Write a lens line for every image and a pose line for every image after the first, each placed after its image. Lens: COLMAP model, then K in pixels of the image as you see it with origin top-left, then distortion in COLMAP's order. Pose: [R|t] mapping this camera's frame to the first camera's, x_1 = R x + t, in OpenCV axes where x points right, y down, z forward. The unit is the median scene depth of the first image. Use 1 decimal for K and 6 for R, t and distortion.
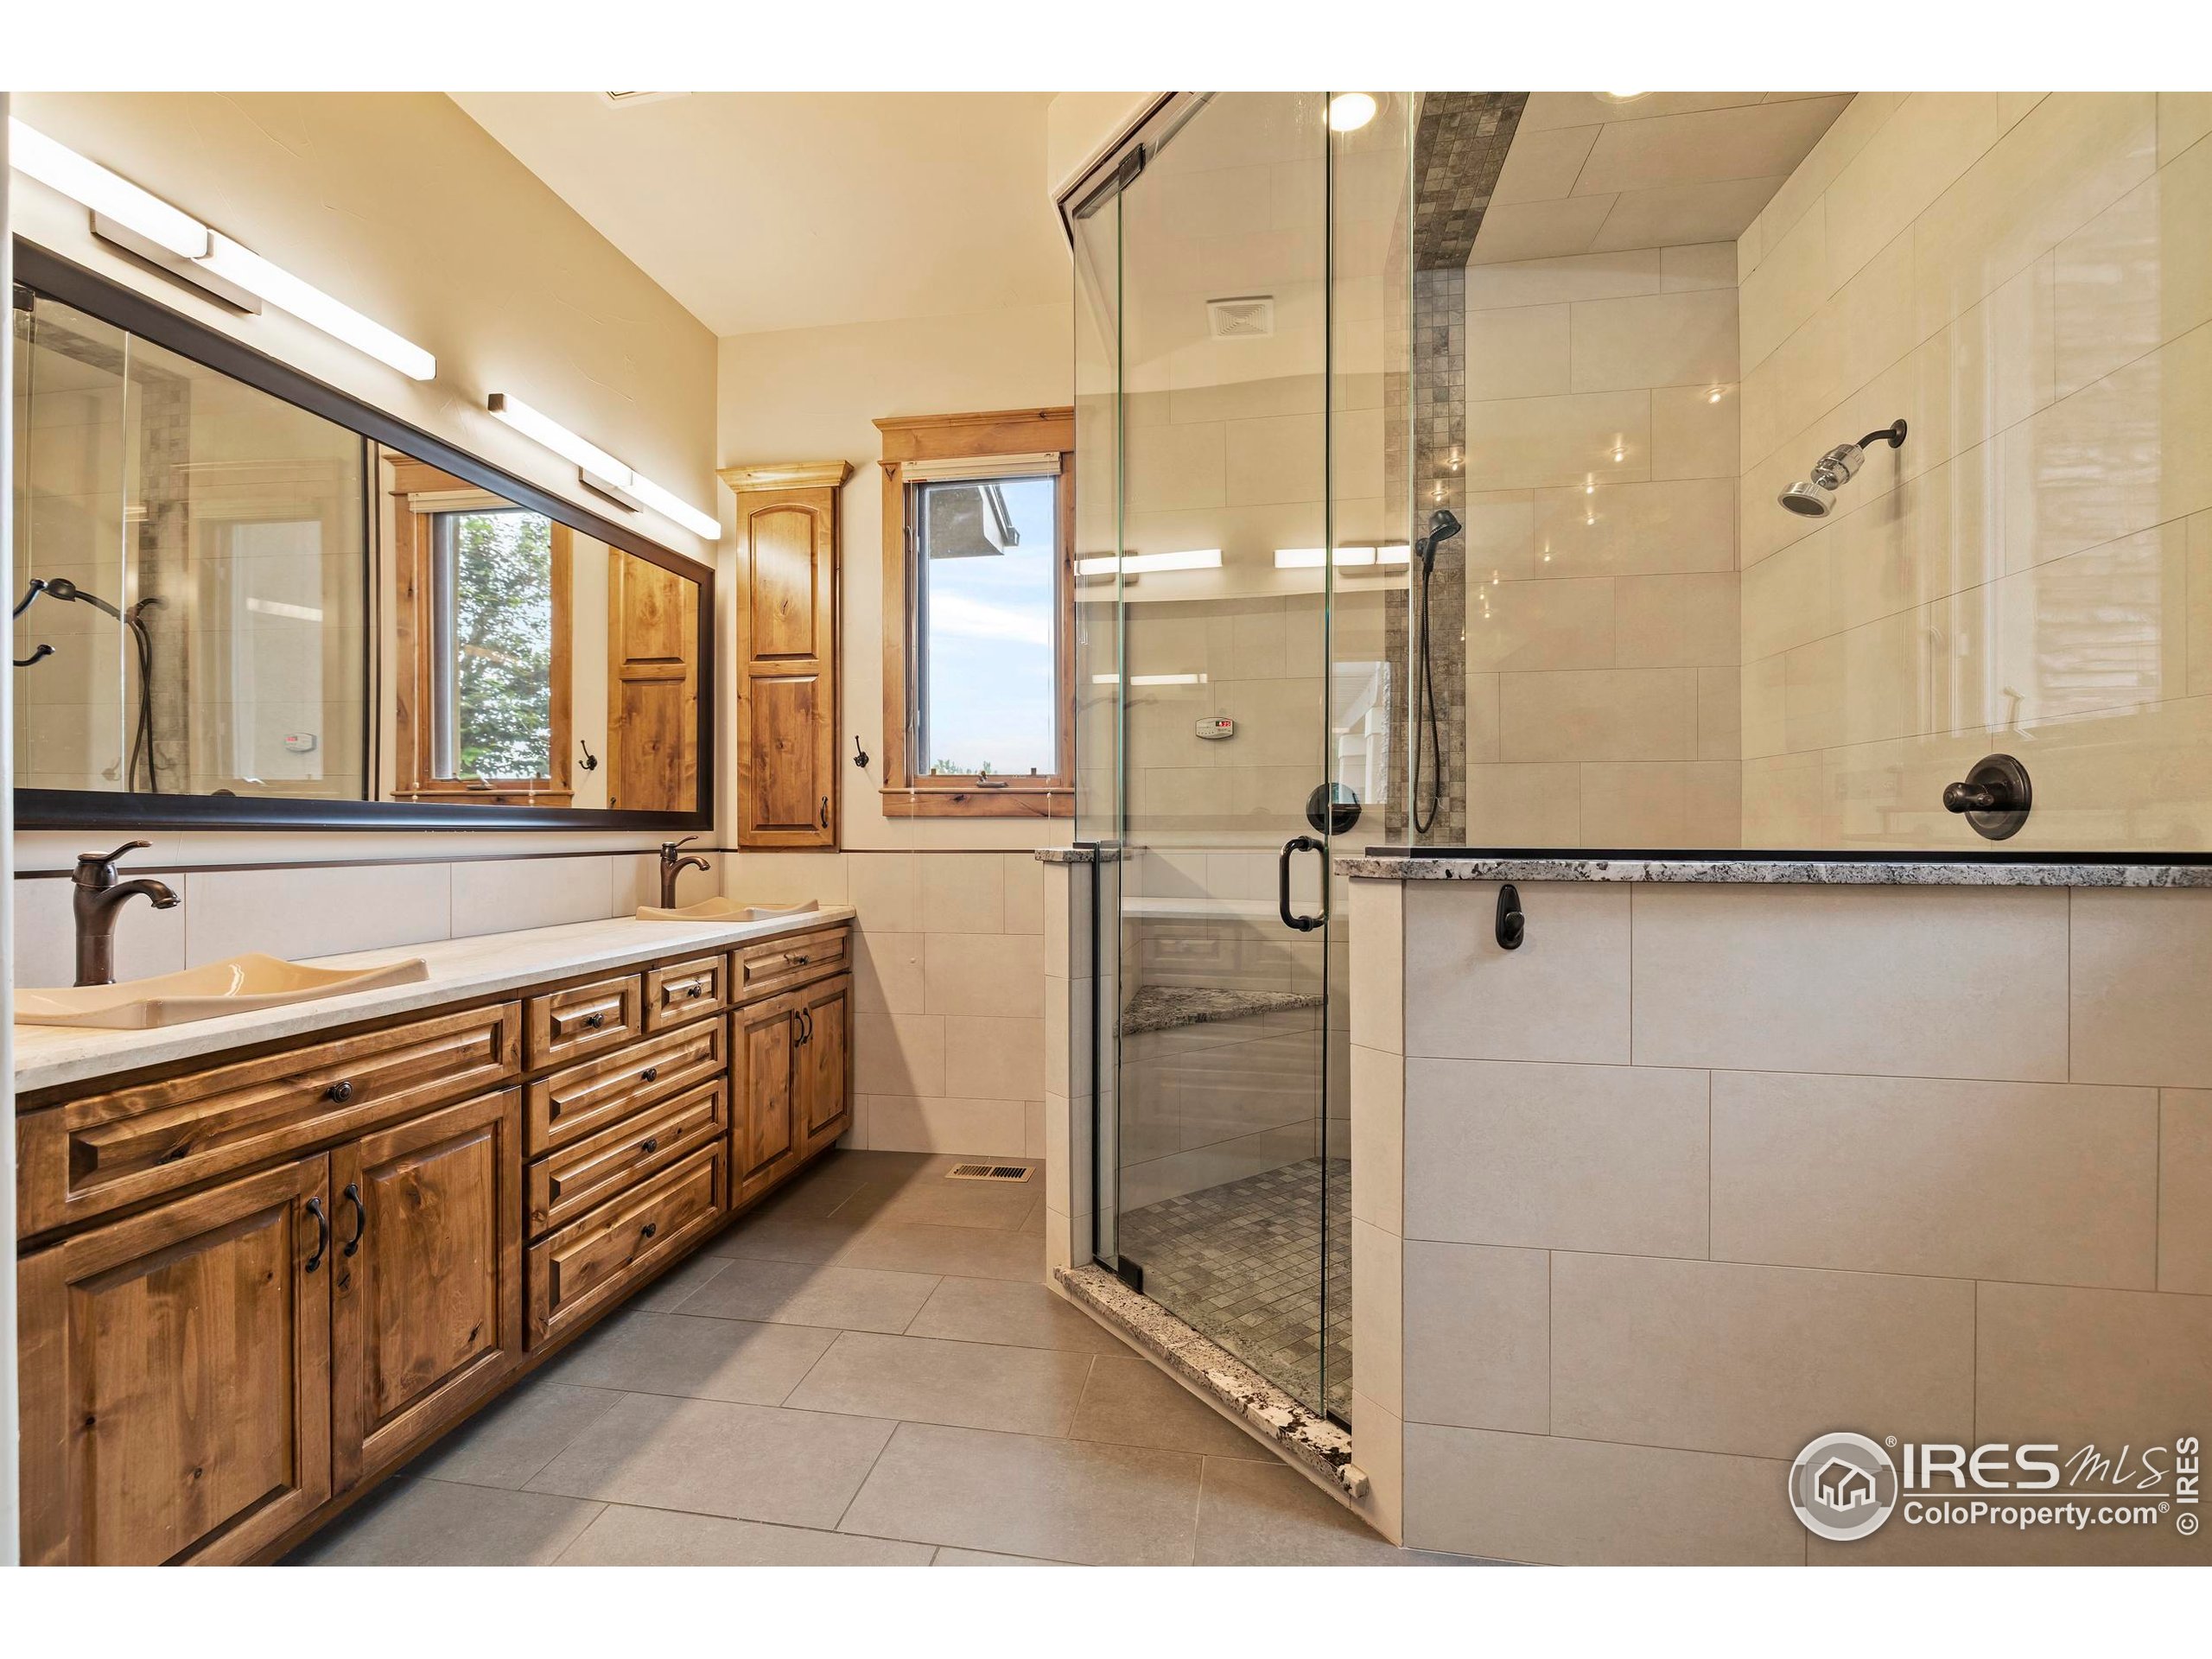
lens RADIAL K [[929.1, 0, 1106.0], [0, 929.1, 826.0], [0, 0, 1]] dist [0.001816, 0.000017]
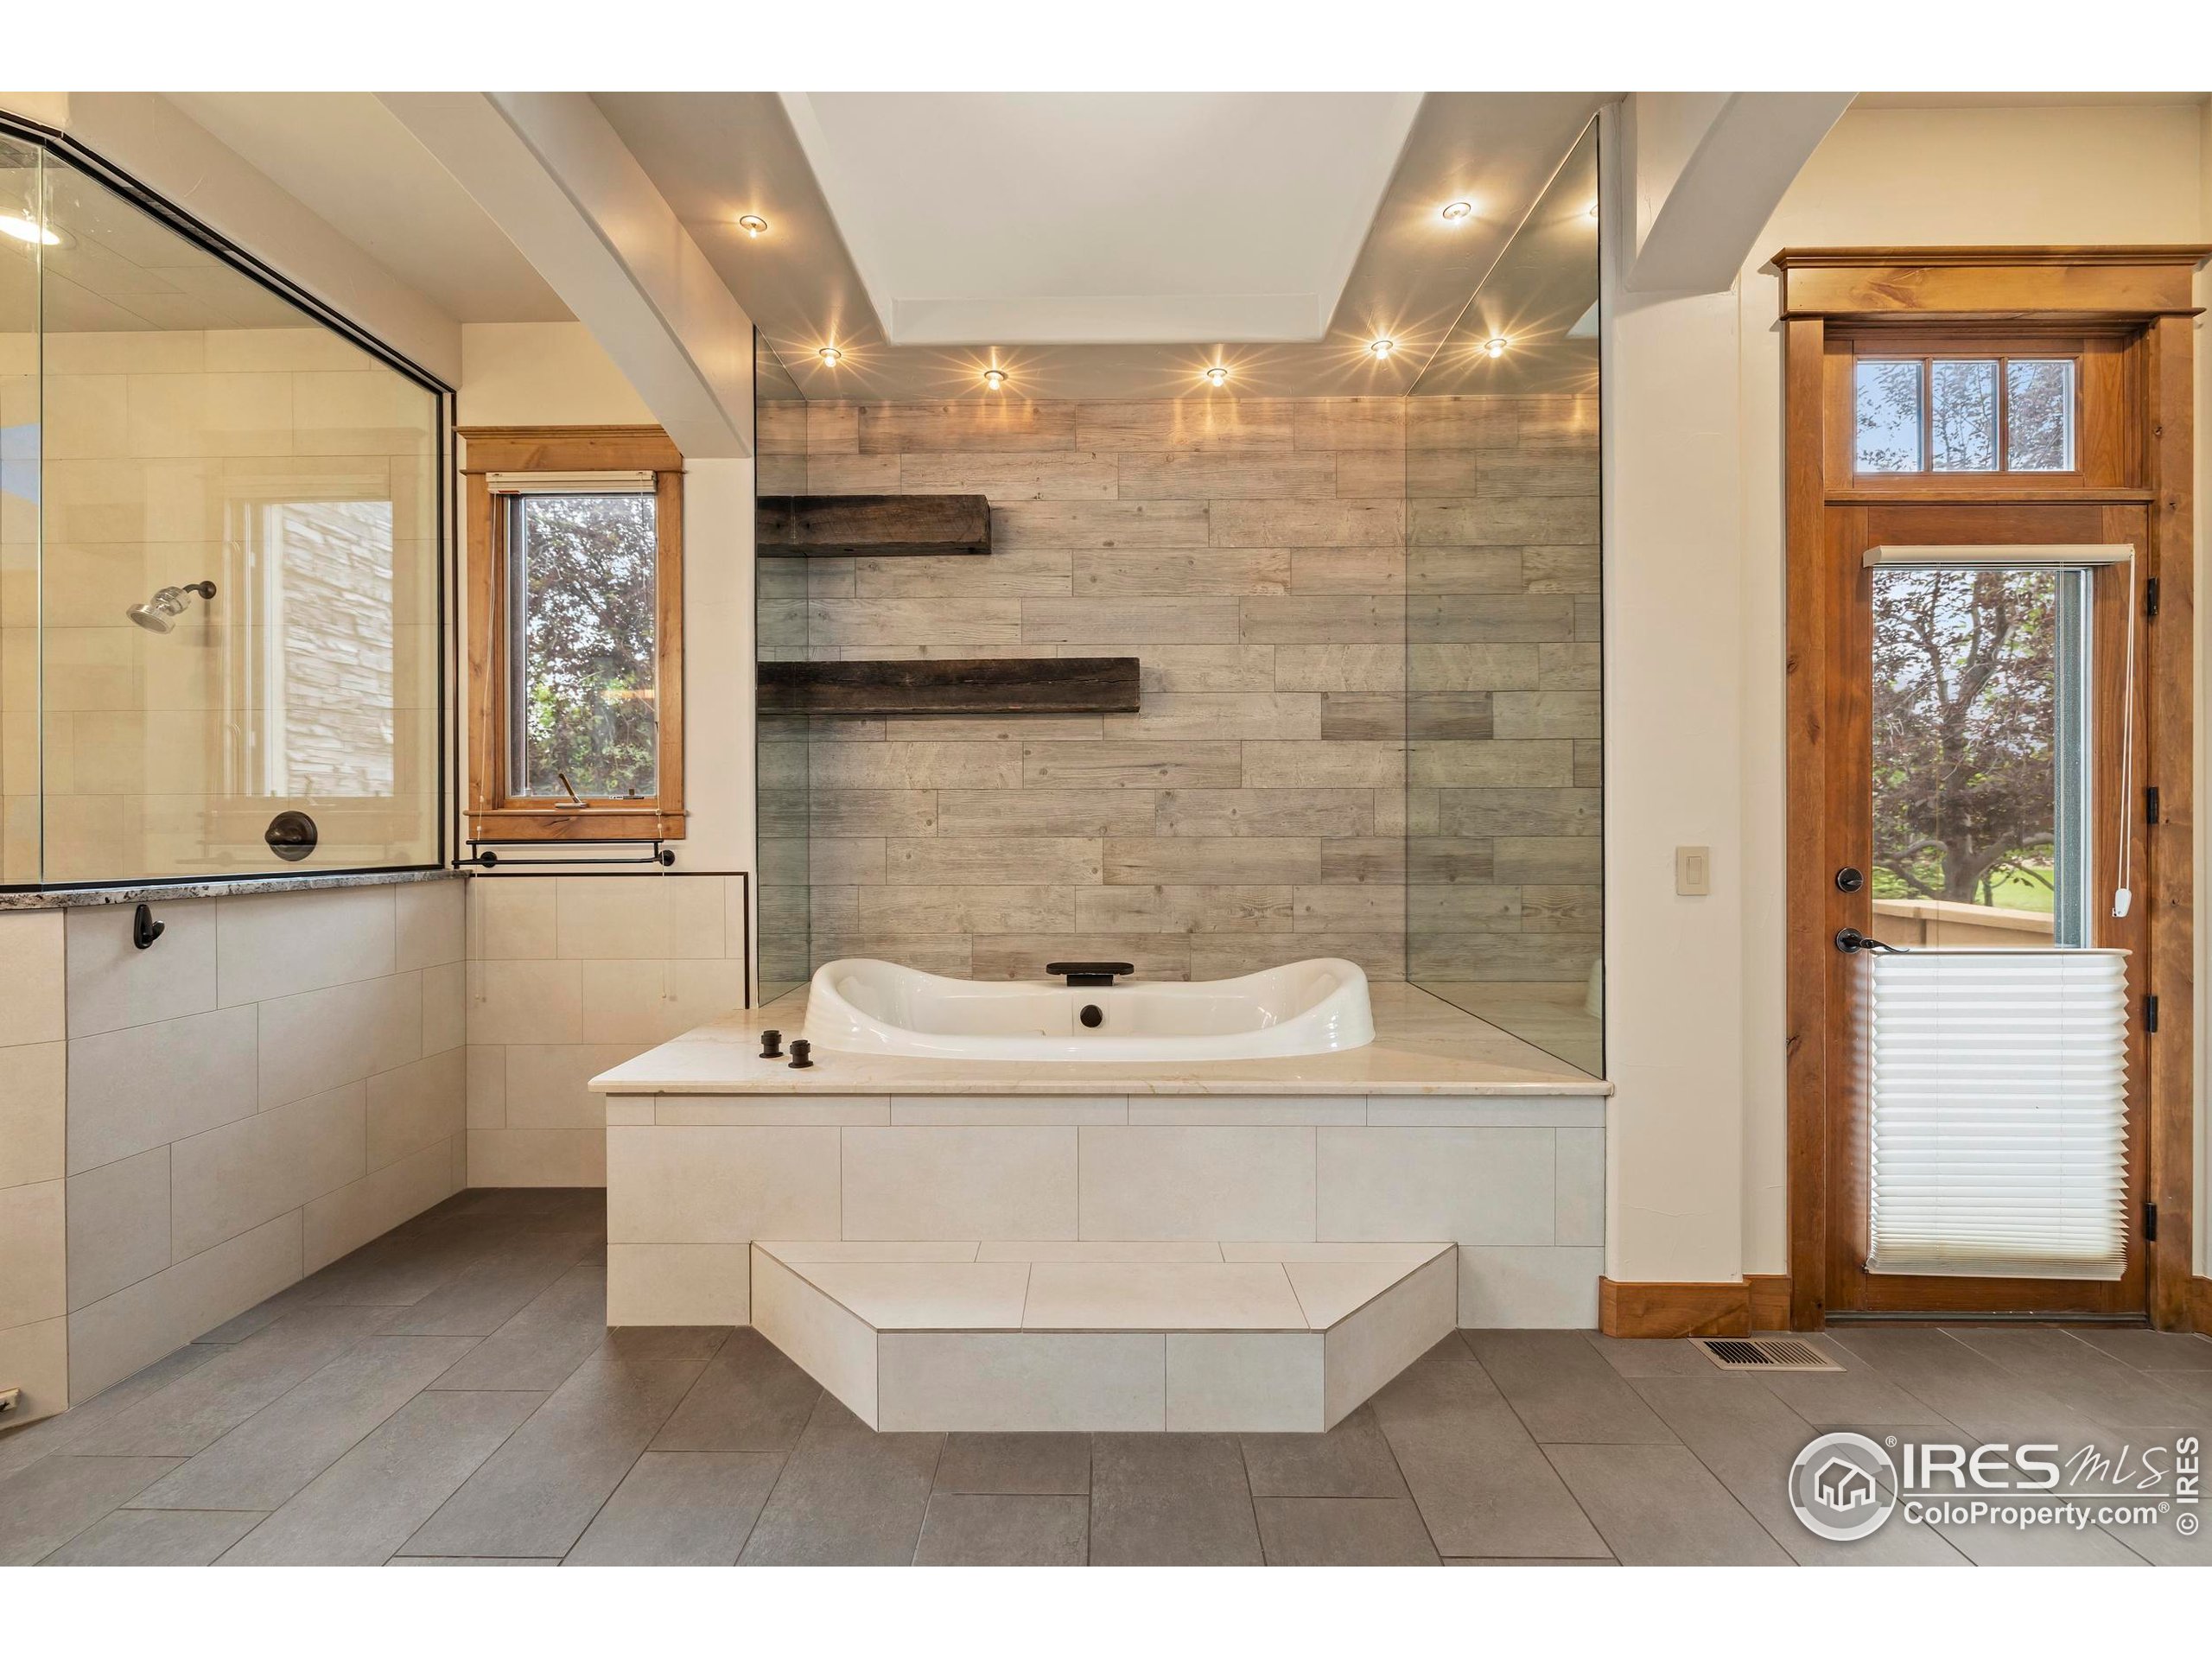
lens RADIAL K [[929.1, 0, 1102.9], [0, 929.1, 829.6], [0, 0, 1]] dist [0.001816, 0.000017]
pose [[-0.157819, -0.000577, 0.987468, -0.922276], [0.005208, 0.999985, 0.001417, -0.036011], [-0.987454, 0.005367, -0.157813, -0.191214]]
